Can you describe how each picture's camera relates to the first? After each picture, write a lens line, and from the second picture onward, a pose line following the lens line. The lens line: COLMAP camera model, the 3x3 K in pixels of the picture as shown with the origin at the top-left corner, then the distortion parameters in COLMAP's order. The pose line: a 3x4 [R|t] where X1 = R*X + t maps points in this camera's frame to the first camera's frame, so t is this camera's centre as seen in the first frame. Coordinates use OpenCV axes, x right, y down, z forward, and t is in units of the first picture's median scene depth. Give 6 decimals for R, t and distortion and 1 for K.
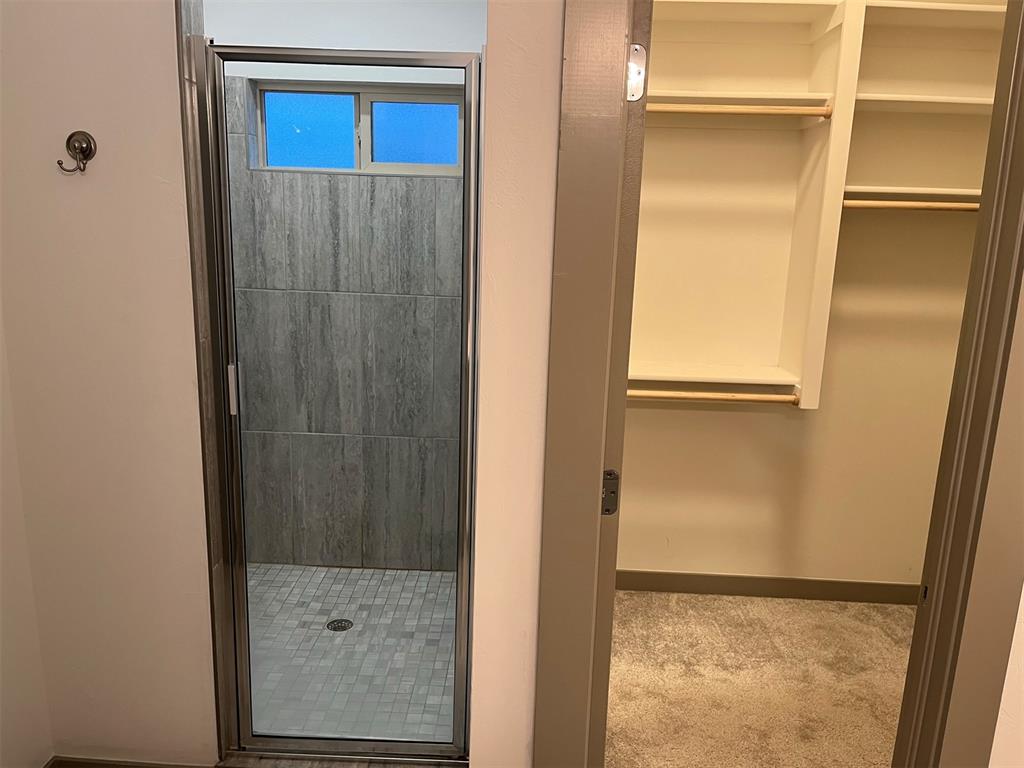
lens RADIAL K [[779.5, 0, 507.1], [0, 779.5, 390.3], [0, 0, 1]] dist [0.063876, -0.070320]
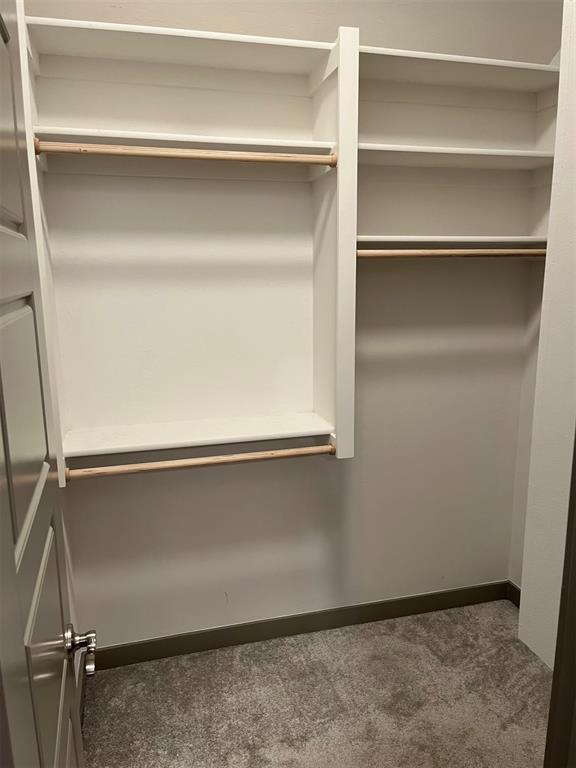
lens RADIAL K [[584.6, 0, 288.0], [0, 584.6, 388.4], [0, 0, 1]] dist [0.063876, -0.070320]
pose [[0.956958, -0.095148, 0.274188, 0.113606], [0.098893, 0.995098, 0.000162, -0.069802], [-0.272860, 0.026961, 0.961676, 0.289662]]
